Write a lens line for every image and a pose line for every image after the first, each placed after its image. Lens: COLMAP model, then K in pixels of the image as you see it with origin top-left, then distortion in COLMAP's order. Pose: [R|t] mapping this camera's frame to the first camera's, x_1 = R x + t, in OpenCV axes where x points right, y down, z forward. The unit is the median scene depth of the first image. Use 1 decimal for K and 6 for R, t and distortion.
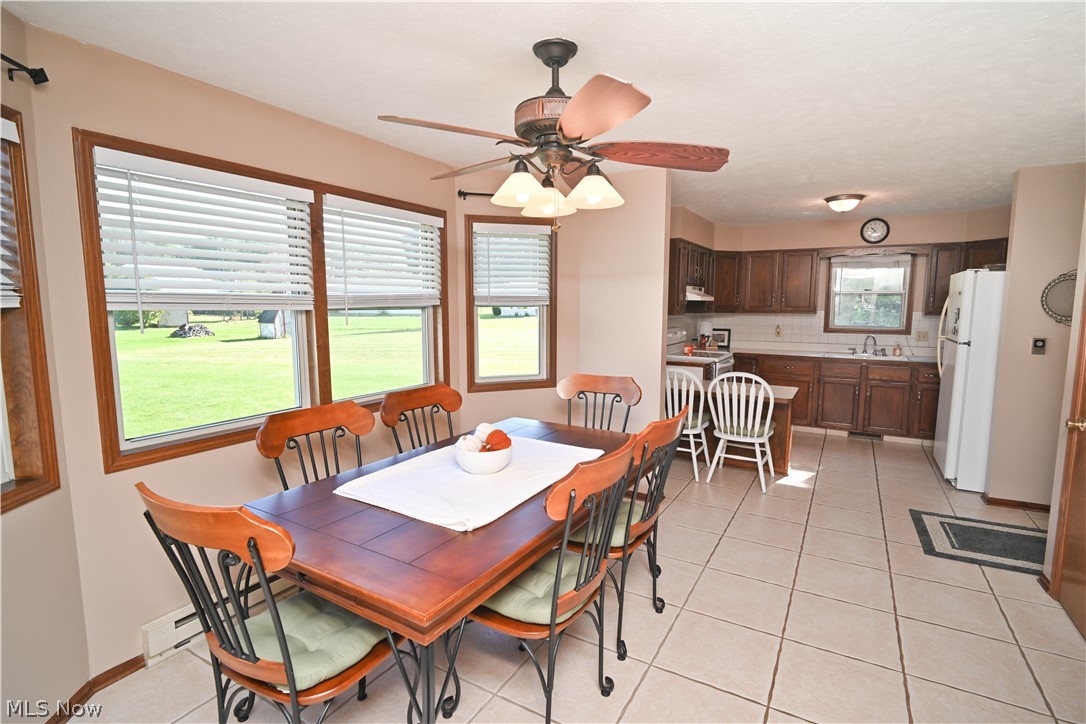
lens RADIAL K [[509.4, 0, 561.9], [0, 509.4, 357.5], [0, 0, 1]] dist [-0.002569, -0.000401]
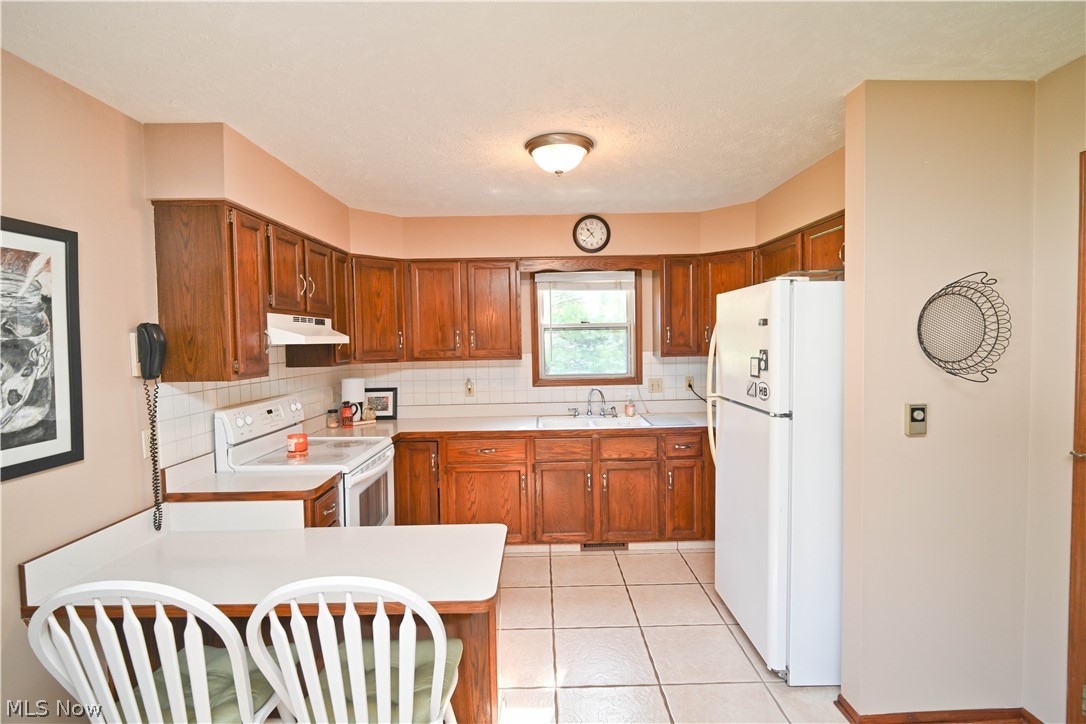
lens RADIAL K [[509.4, 0, 542.5], [0, 509.4, 358.9], [0, 0, 1]] dist [-0.002569, -0.000401]
pose [[0.867490, -0.040781, 0.495781, 0.213071], [0.076141, 0.995776, -0.051319, -0.053385], [-0.491593, 0.082268, 0.866930, 0.448413]]
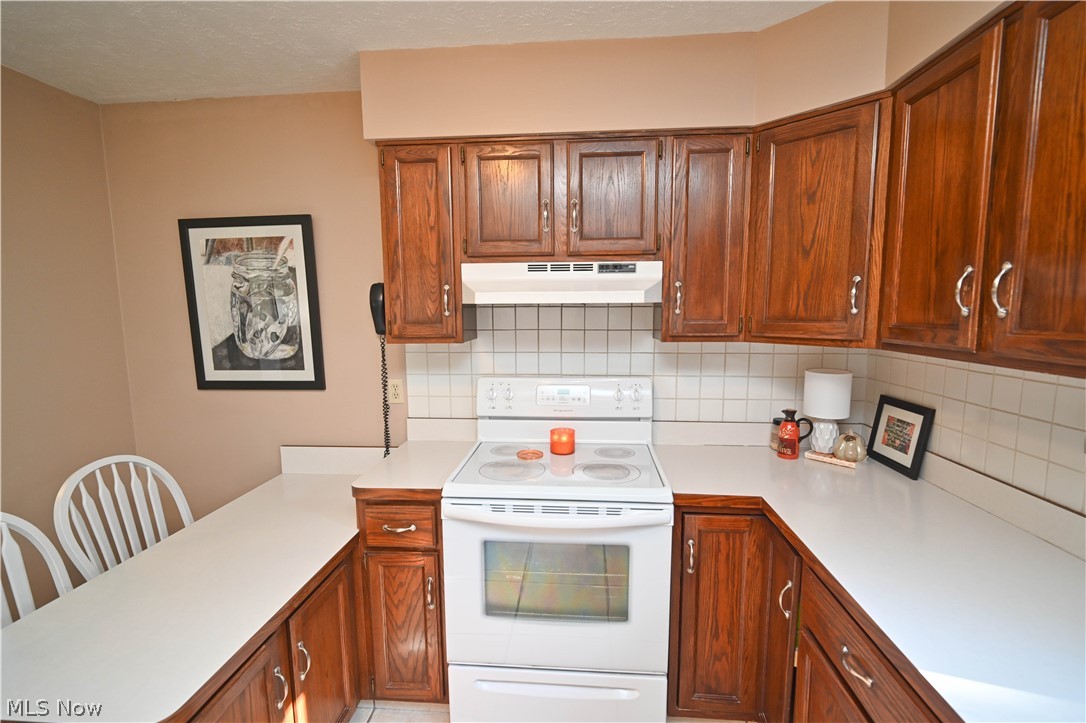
lens RADIAL K [[509.4, 0, 545.4], [0, 509.4, 365.0], [0, 0, 1]] dist [-0.002569, -0.000401]
pose [[0.427982, 0.098992, -0.898350, 0.556349], [-0.087084, 0.993875, 0.068030, -0.091913], [0.899582, 0.049116, 0.433981, 0.831472]]
